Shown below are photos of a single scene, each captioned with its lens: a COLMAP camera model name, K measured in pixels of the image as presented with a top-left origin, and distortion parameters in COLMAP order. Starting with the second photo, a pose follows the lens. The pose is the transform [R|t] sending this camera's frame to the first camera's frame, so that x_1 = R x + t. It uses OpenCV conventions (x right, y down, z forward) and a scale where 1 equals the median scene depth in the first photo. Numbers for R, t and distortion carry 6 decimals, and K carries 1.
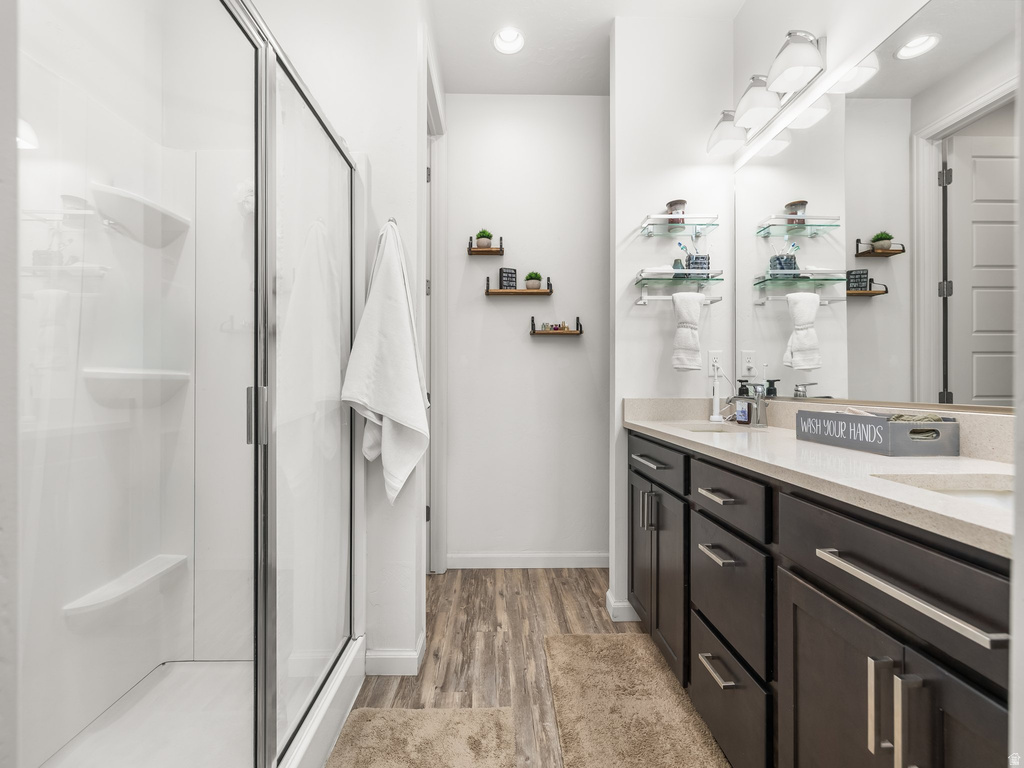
lens RADIAL K [[430.5, 0, 506.4], [0, 430.5, 381.6], [0, 0, 1]] dist [0.001083, 0.001157]
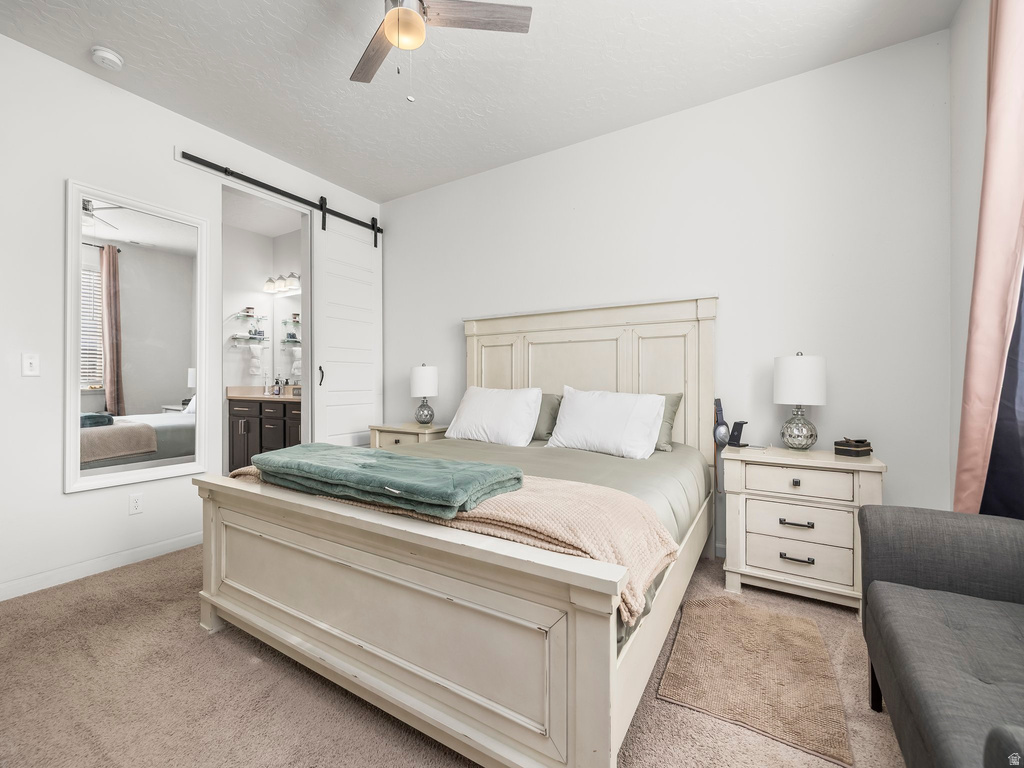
lens RADIAL K [[430.5, 0, 515.4], [0, 430.5, 382.7], [0, 0, 1]] dist [0.001083, 0.001157]
pose [[0.524727, -0.006330, 0.851247, -0.958592], [-0.001585, 0.999963, 0.008413, -0.004703], [-0.851269, -0.005764, 0.524697, -1.679693]]
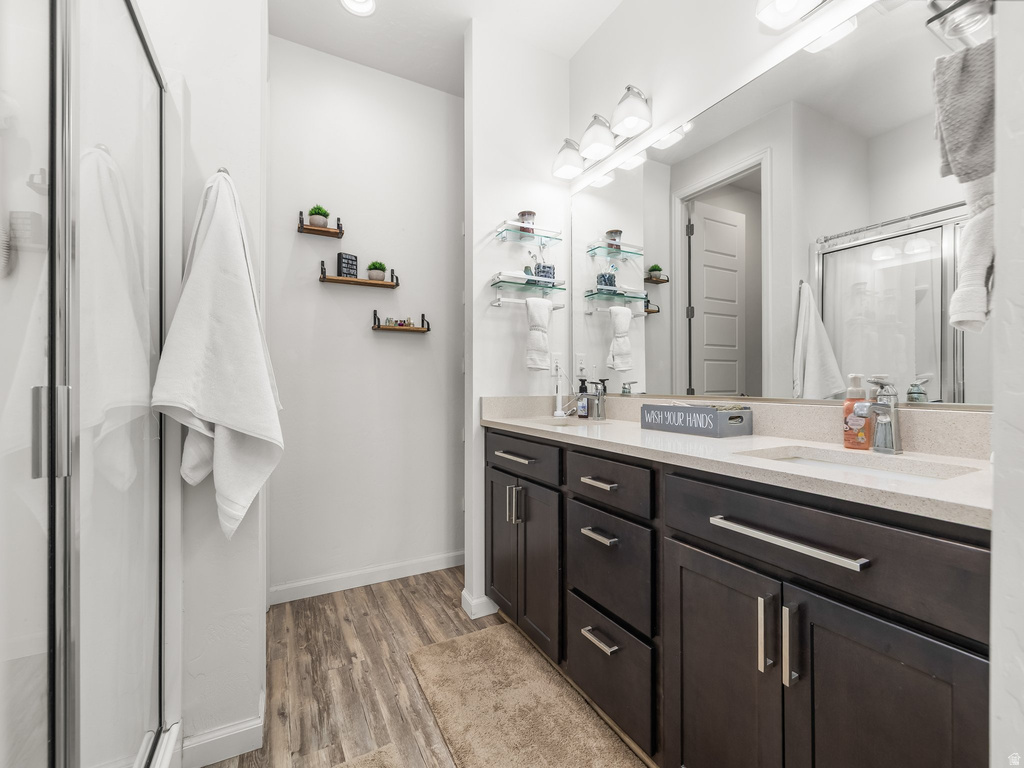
lens RADIAL K [[430.5, 0, 504.1], [0, 430.5, 381.2], [0, 0, 1]] dist [0.001083, 0.001157]
pose [[0.894719, 0.000463, 0.446629, -0.137918], [-0.000357, 1.000000, -0.000323, 0.002412], [-0.446629, 0.000130, 0.894719, 0.070850]]
